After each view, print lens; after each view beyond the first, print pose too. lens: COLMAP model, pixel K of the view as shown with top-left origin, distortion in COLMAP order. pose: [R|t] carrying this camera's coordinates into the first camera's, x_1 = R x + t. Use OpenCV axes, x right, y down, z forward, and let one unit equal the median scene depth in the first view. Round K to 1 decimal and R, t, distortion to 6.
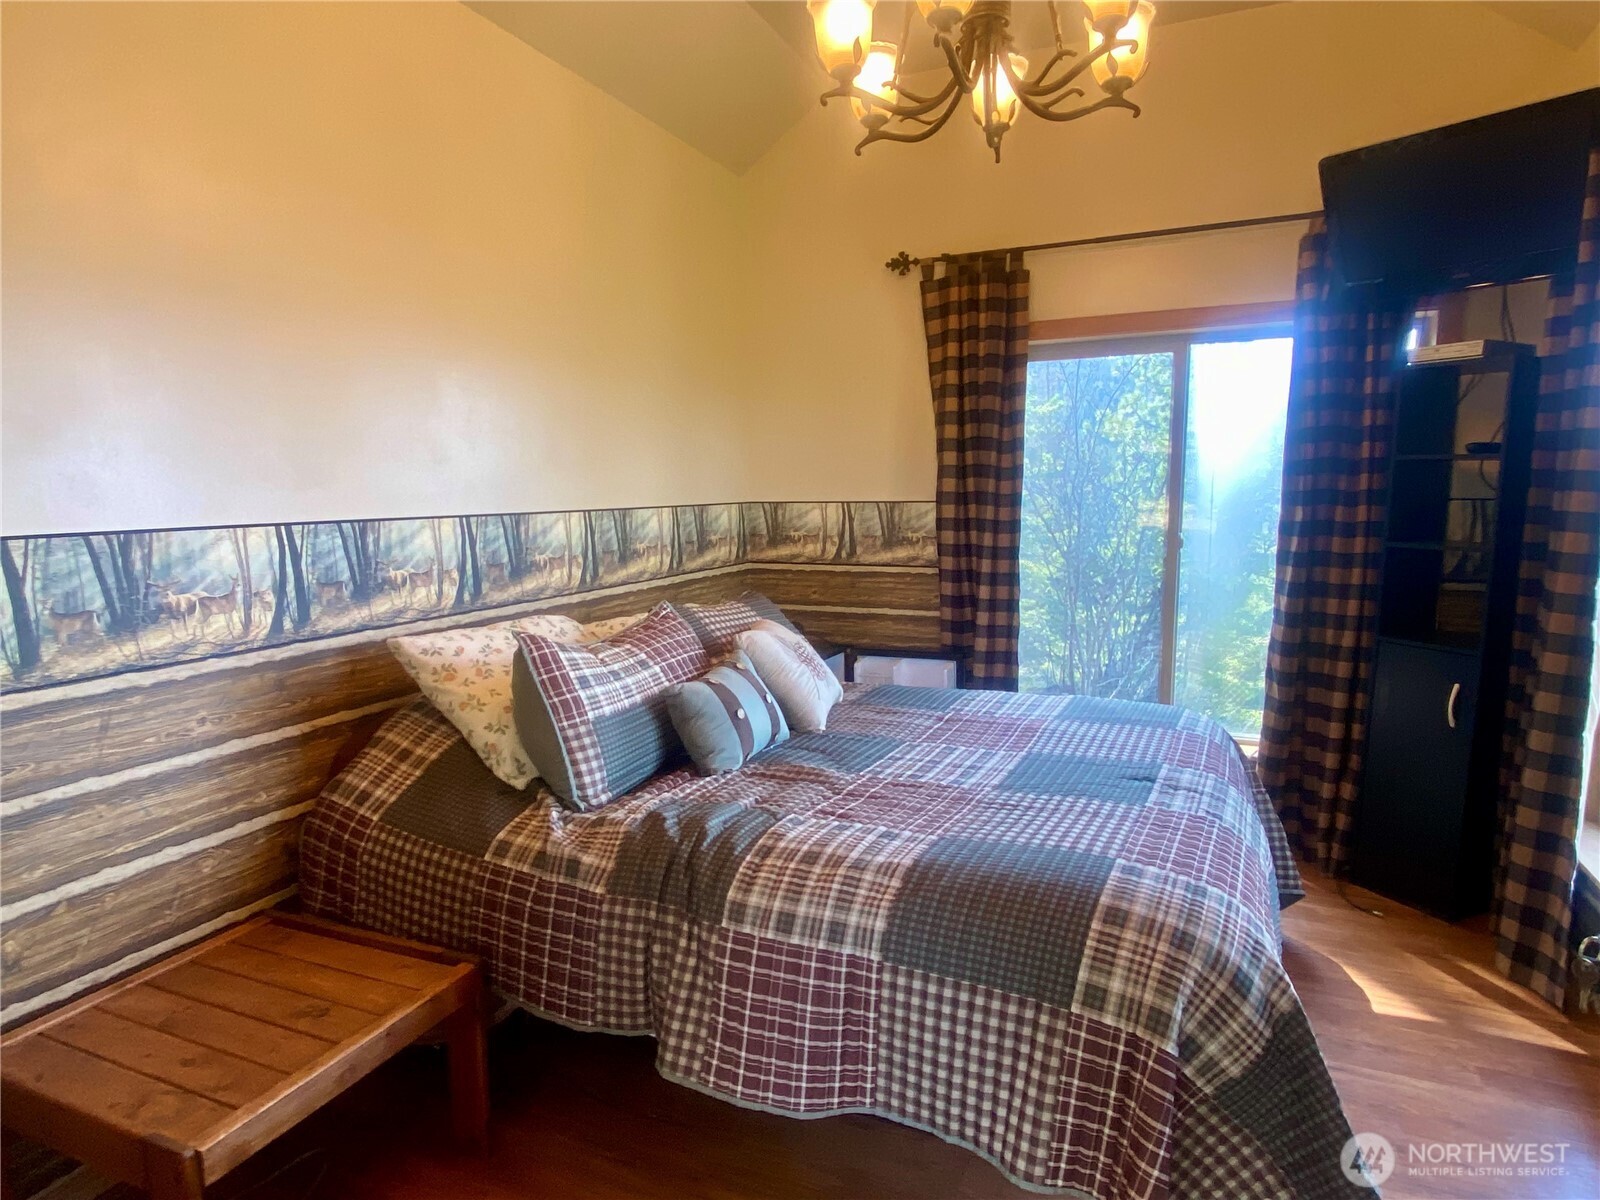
lens RADIAL K [[881.3, 0, 794.9], [0, 881.3, 589.9], [0, 0, 1]] dist [0.009638, -0.027460]
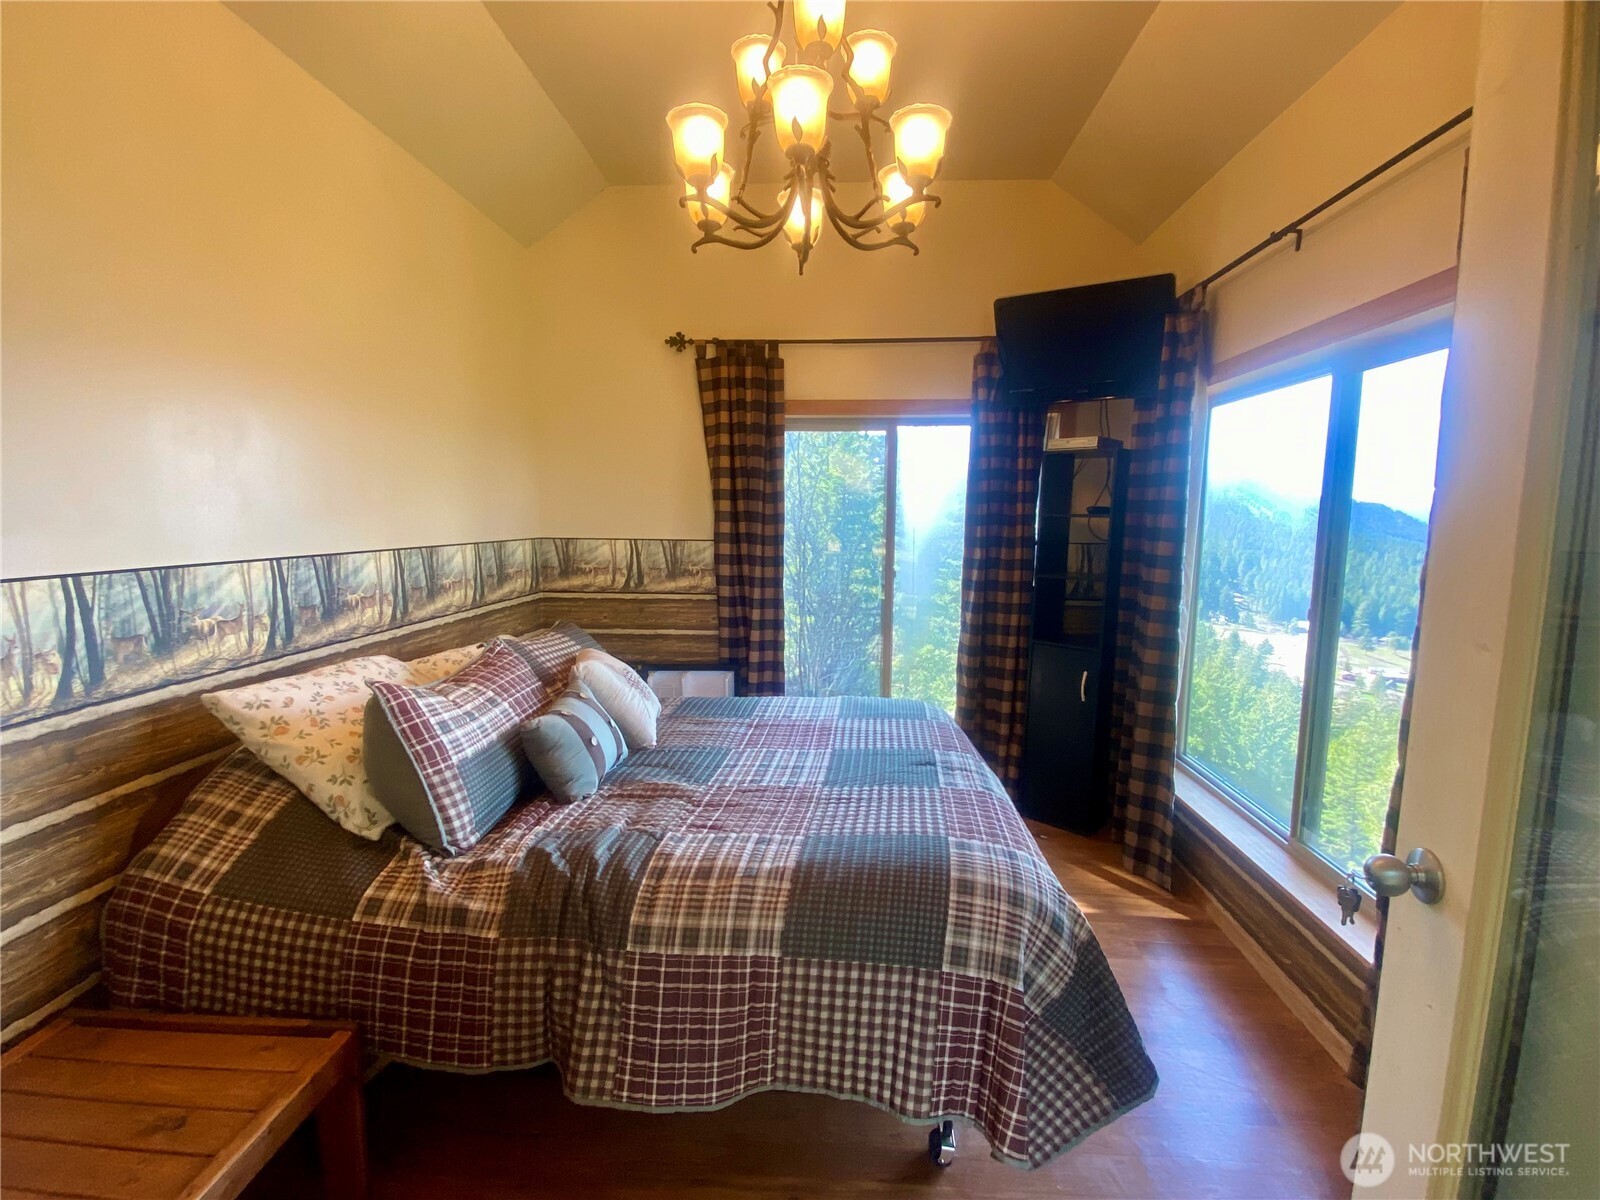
lens RADIAL K [[711.6, 0, 789.7], [0, 711.6, 592.5], [0, 0, 1]] dist [-0.004354, -0.010820]
pose [[0.936446, -0.019854, 0.350250, -0.146003], [0.023834, 0.999691, -0.007055, -0.034258], [-0.350002, 0.014954, 0.936630, 0.083711]]
